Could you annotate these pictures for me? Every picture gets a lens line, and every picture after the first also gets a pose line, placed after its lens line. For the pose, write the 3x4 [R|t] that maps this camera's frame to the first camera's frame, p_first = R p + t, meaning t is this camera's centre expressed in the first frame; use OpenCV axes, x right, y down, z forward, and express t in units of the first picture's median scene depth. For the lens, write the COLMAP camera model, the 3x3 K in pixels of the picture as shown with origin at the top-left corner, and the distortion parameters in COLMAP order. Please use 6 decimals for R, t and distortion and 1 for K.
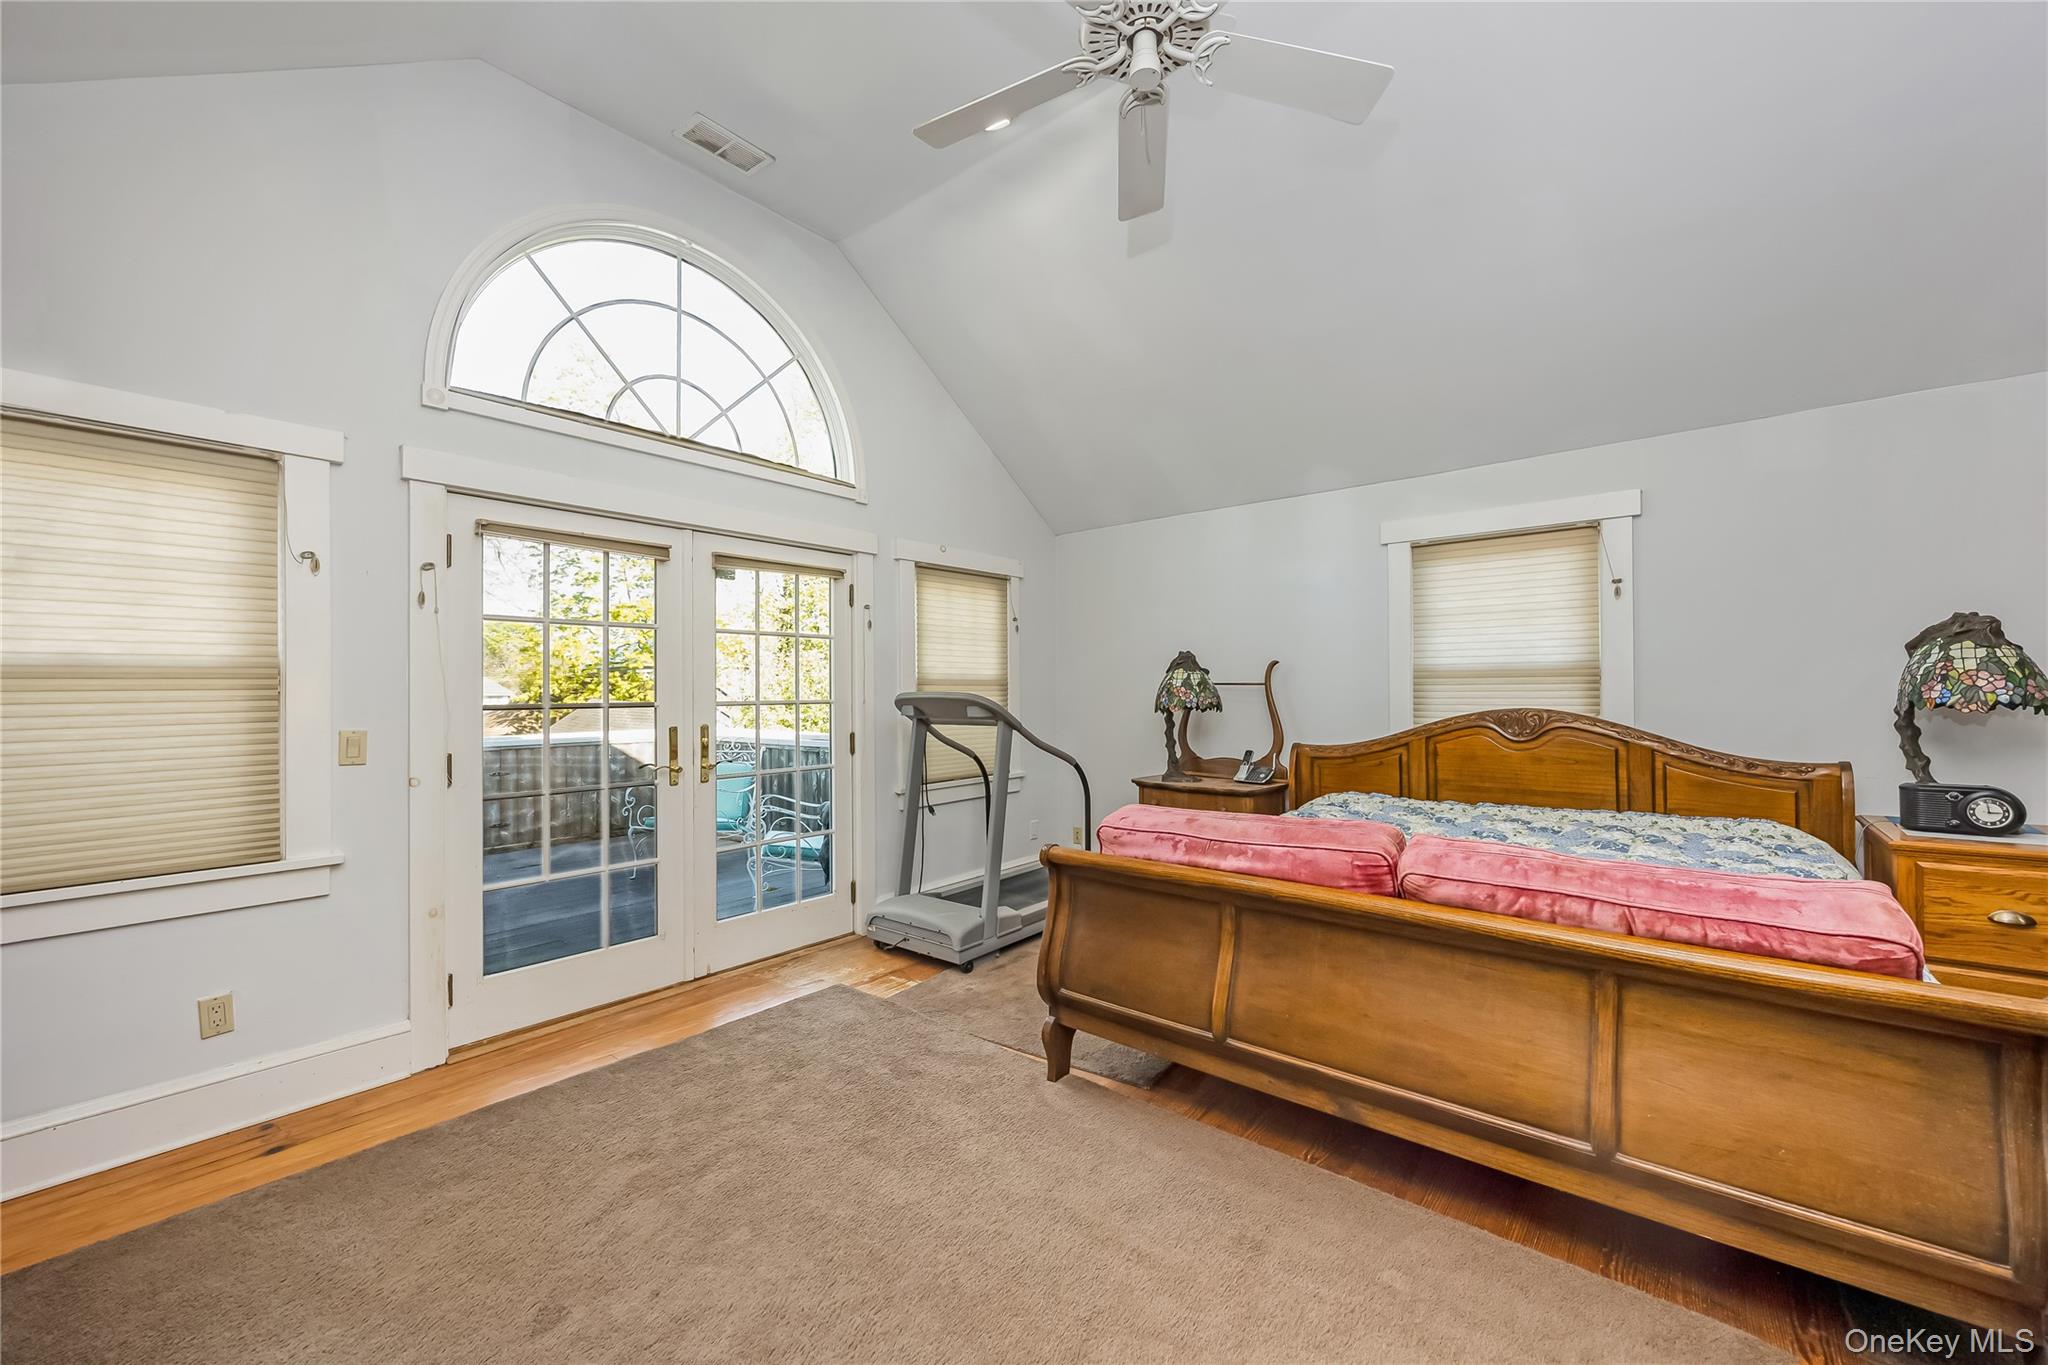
lens RADIAL K [[803.2, 0, 1022.6], [0, 803.2, 687.8], [0, 0, 1]] dist [0.002808, -0.000092]
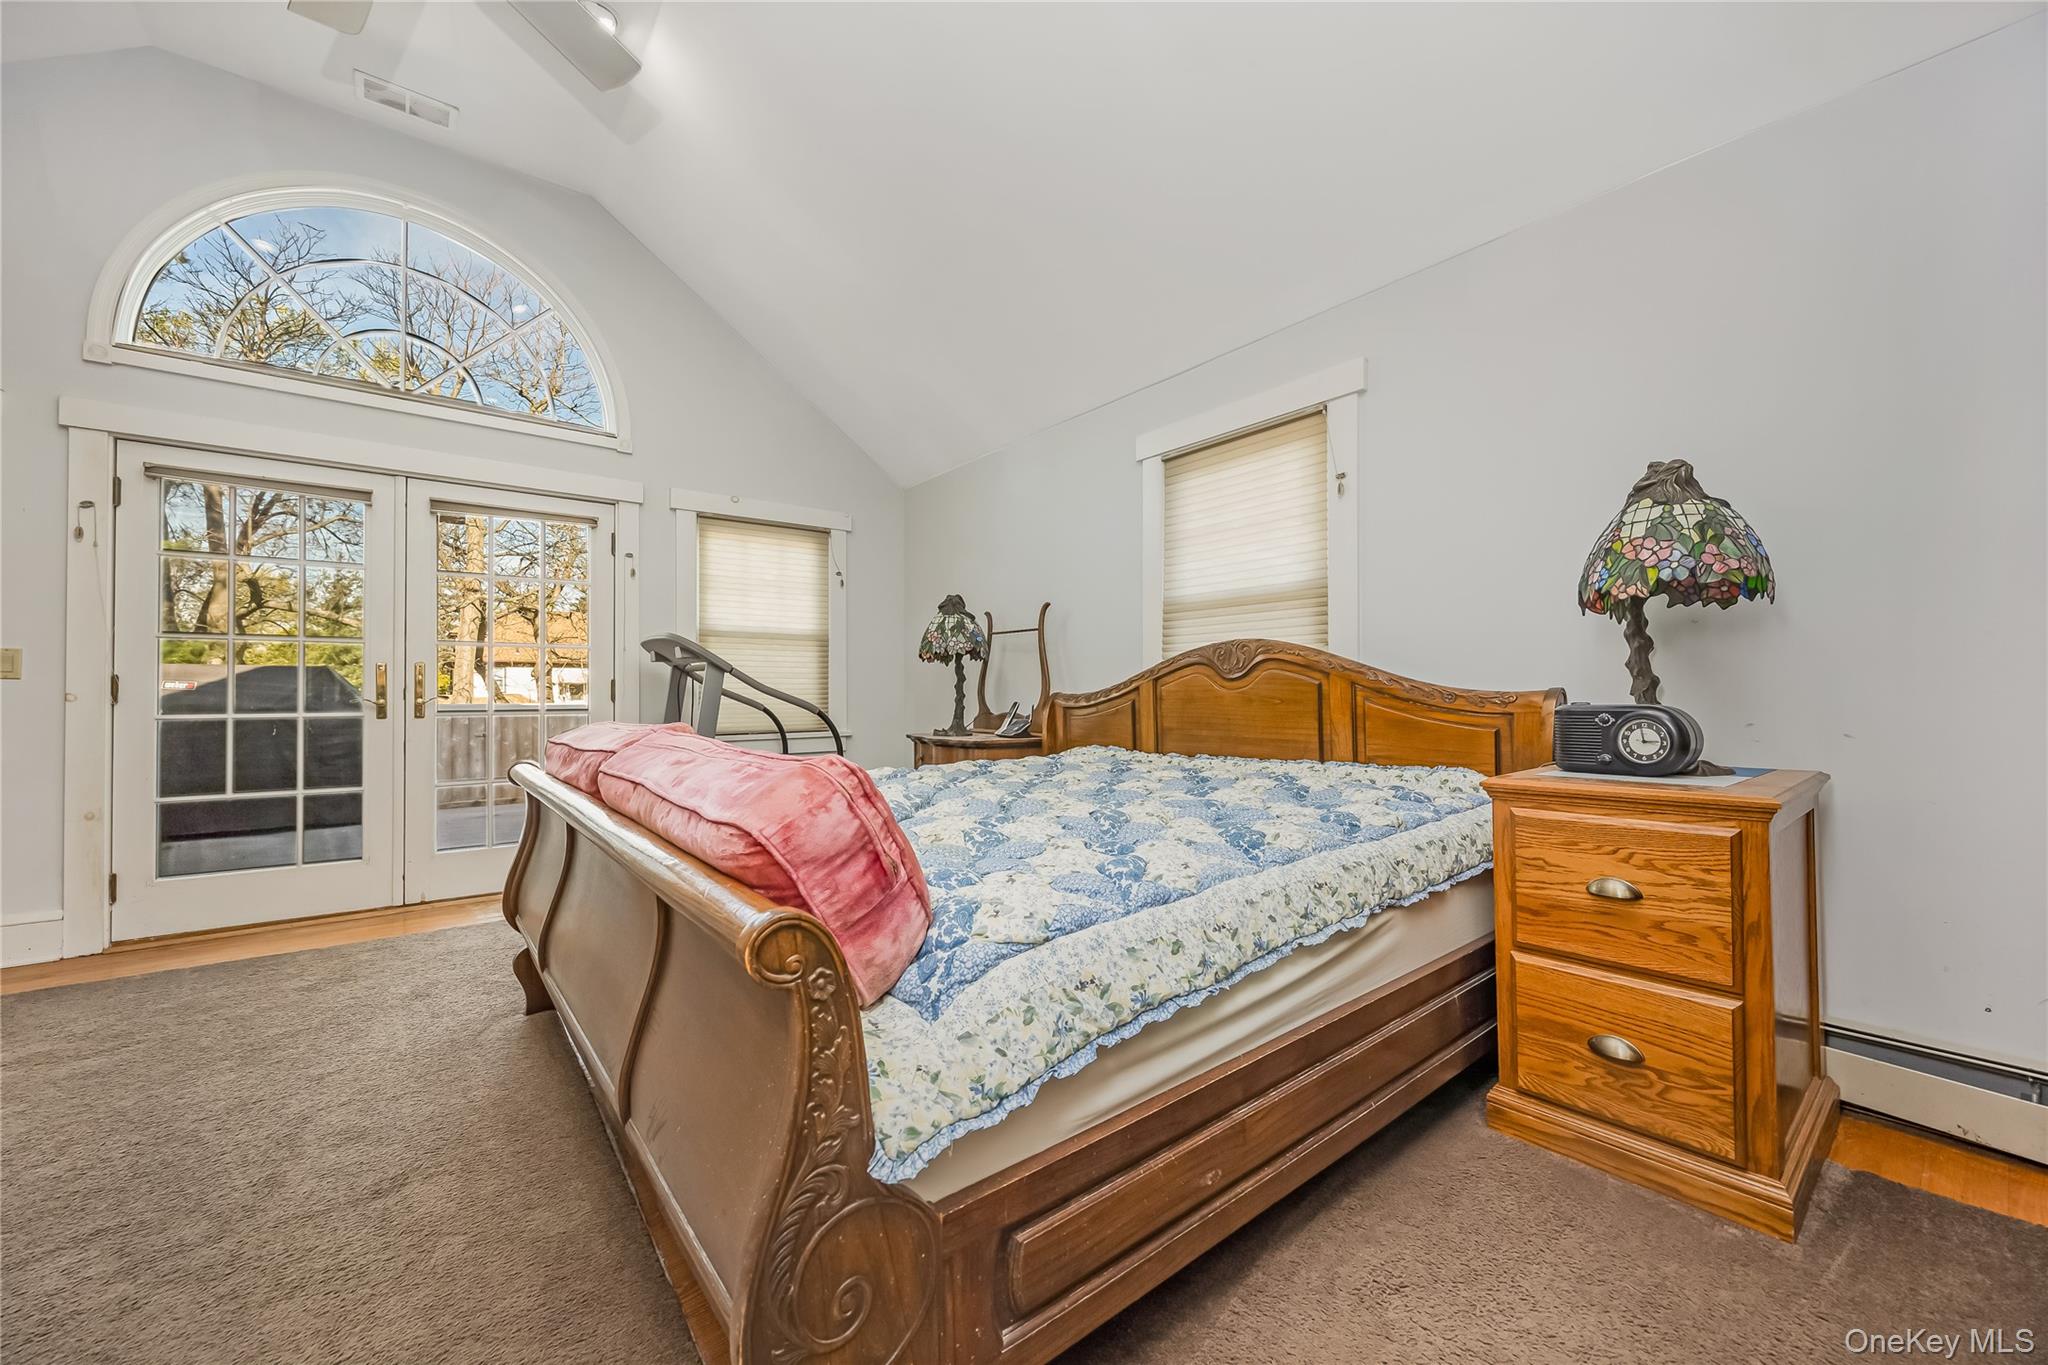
lens RADIAL K [[788.4, 0, 1013.0], [0, 788.4, 689.1], [0, 0, 1]] dist [-0.003688, -0.000318]
pose [[0.977407, 0.002368, -0.211352, 0.579637], [-0.002712, 0.999995, -0.001336, 0.080010], [0.211347, 0.001879, 0.977409, 0.165975]]
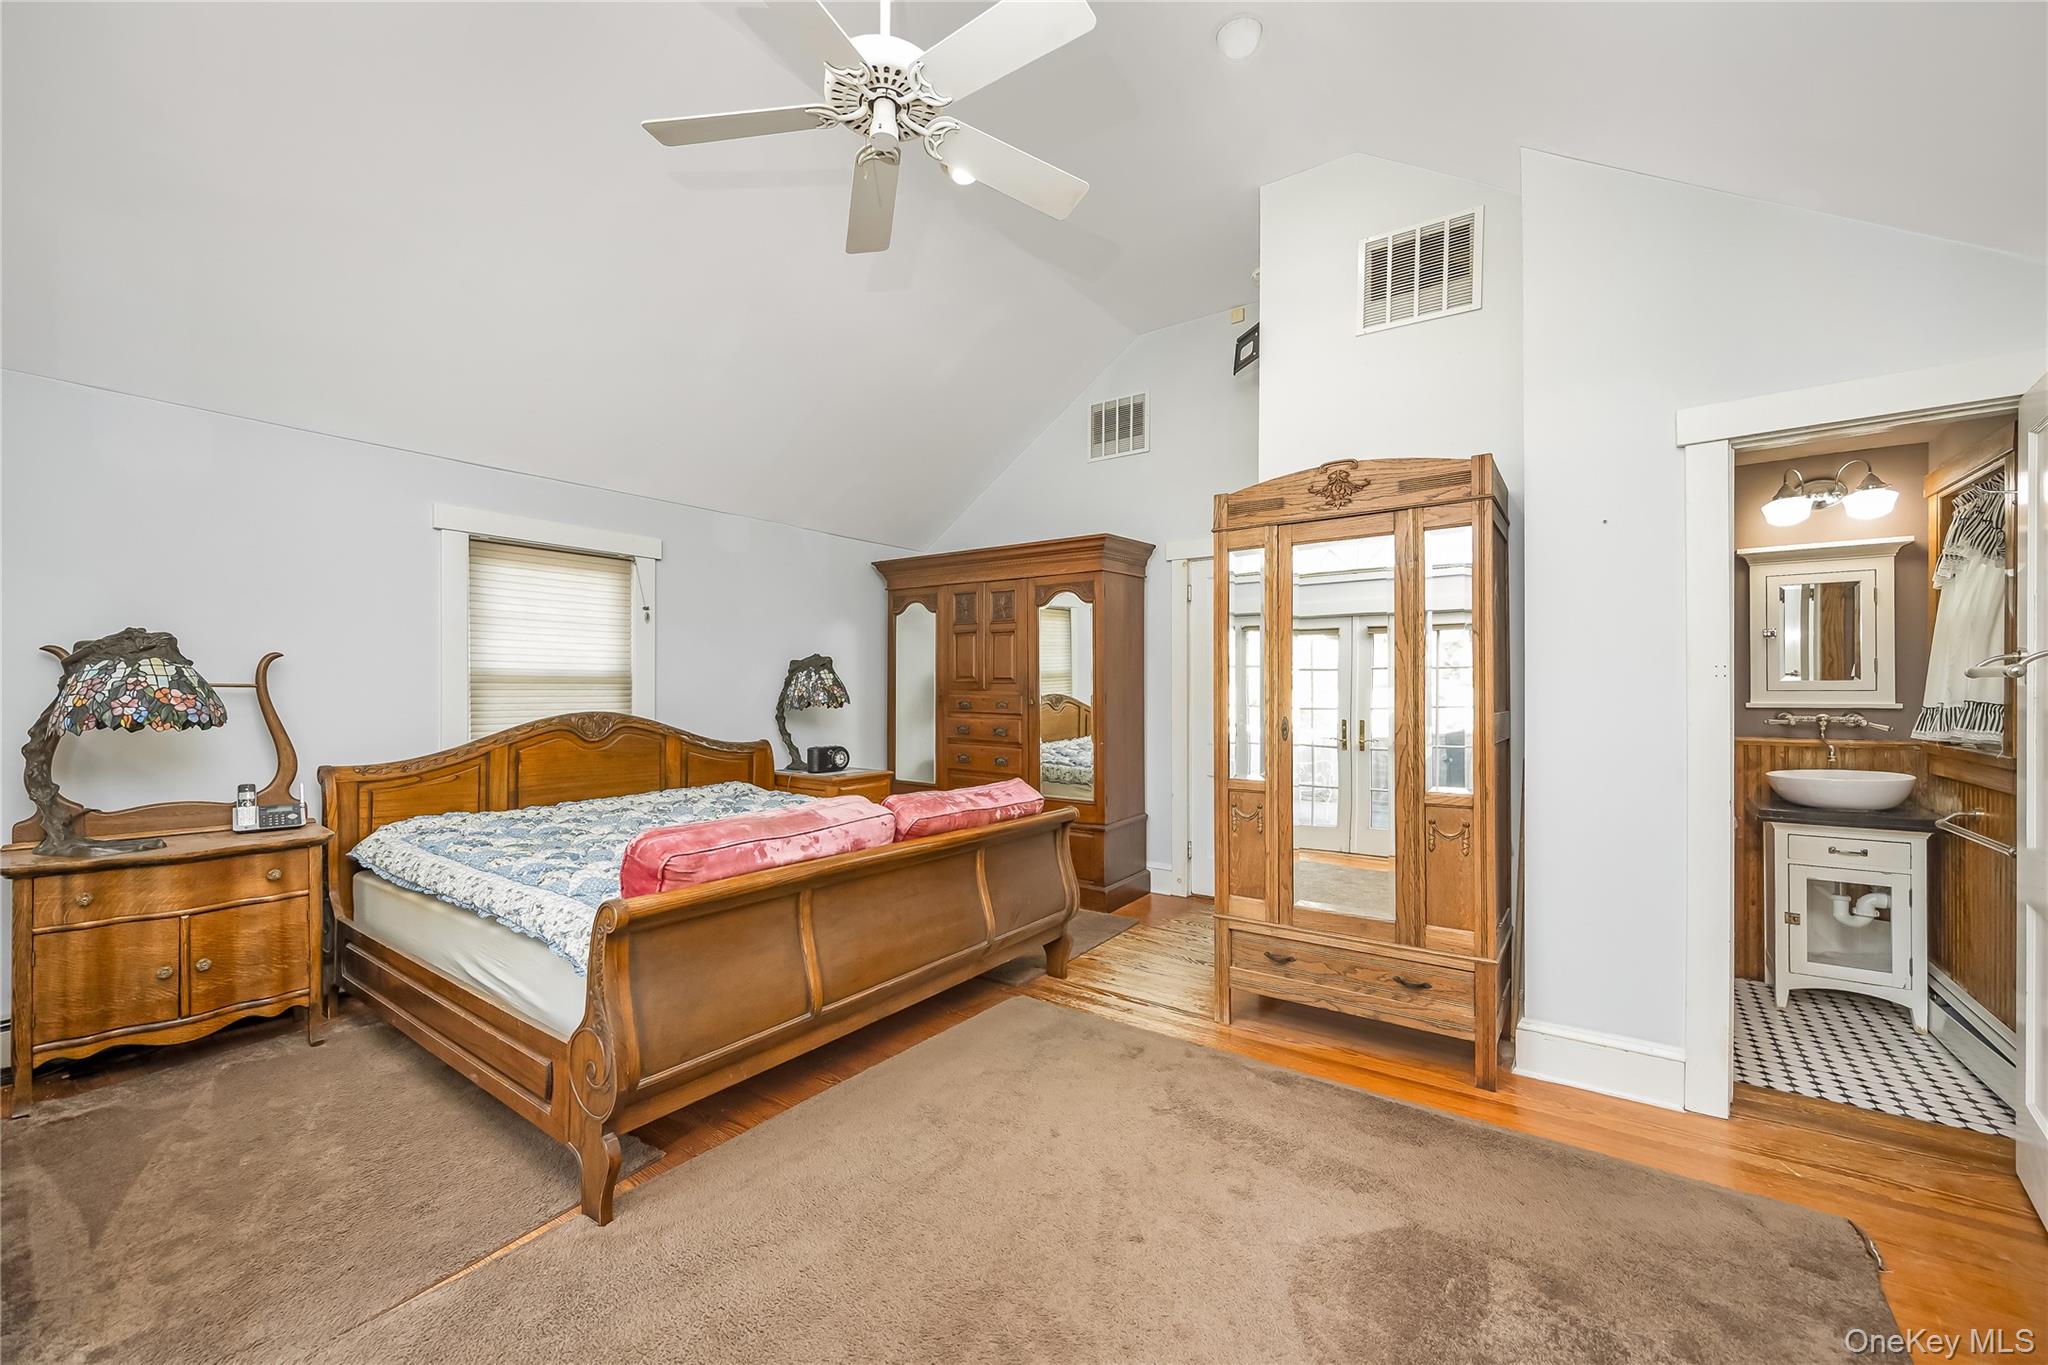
lens RADIAL K [[812.1, 0, 1032.0], [0, 812.1, 682.1], [0, 0, 1]] dist [0.000844, 0.000303]
pose [[-0.069522, 0.013600, 0.997488, -0.555111], [-0.007601, 0.999871, -0.014162, -0.004359], [-0.997551, -0.008566, -0.069410, 0.481838]]
